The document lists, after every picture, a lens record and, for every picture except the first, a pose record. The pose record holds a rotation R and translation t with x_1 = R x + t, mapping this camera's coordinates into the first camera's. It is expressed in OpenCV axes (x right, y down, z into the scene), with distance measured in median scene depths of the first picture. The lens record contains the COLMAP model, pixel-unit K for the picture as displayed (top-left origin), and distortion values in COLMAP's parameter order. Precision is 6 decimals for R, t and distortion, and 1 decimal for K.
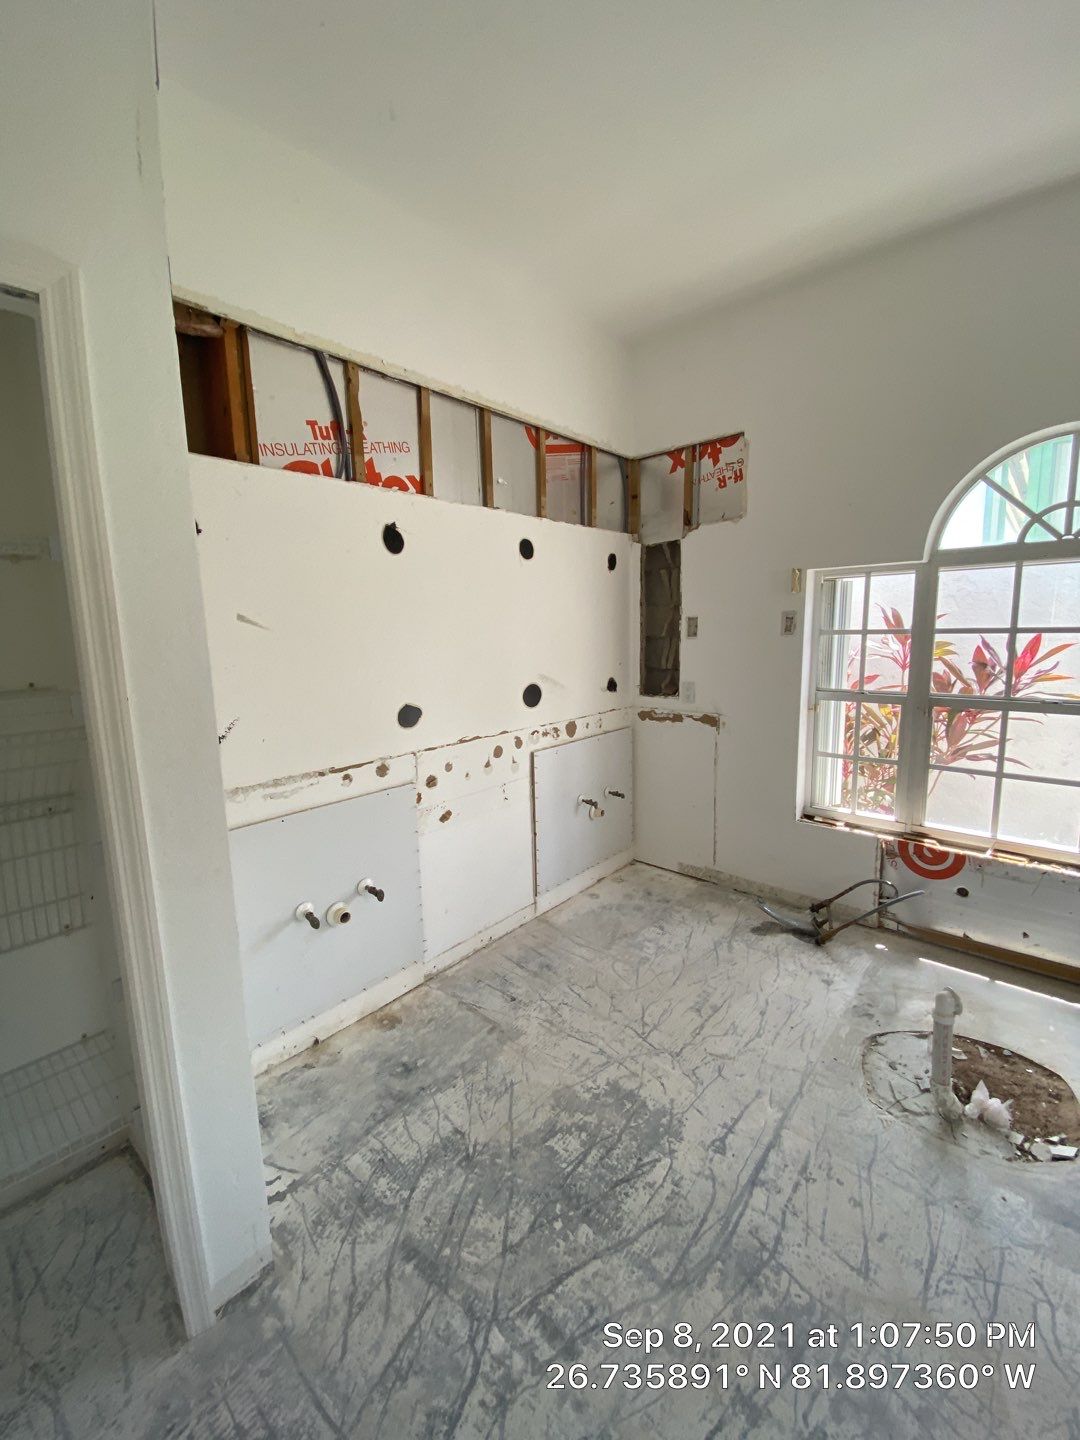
lens RADIAL K [[577.0, 0, 532.3], [0, 577.0, 716.5], [0, 0, 1]] dist [0.008521, -0.015818]
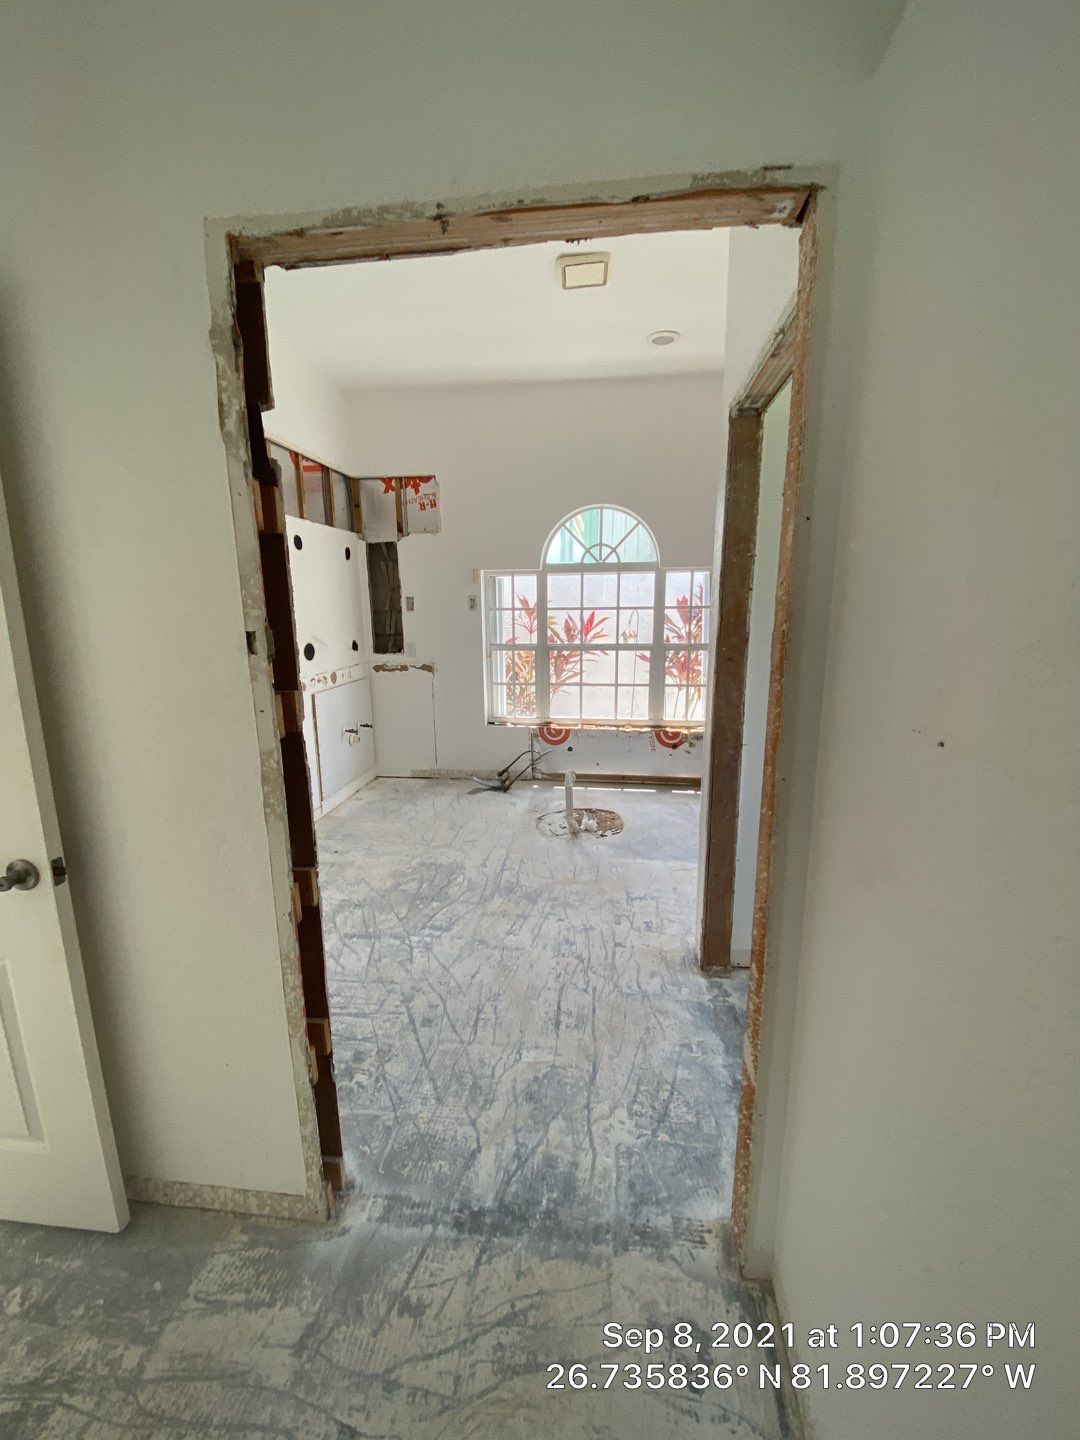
lens RADIAL K [[577.0, 0, 532.3], [0, 577.0, 716.5], [0, 0, 1]] dist [0.008521, -0.015818]
pose [[0.823788, -0.088294, 0.559980, -0.350725], [0.072694, 0.996094, 0.050117, 0.086936], [-0.562218, -0.000578, 0.826989, -0.427450]]
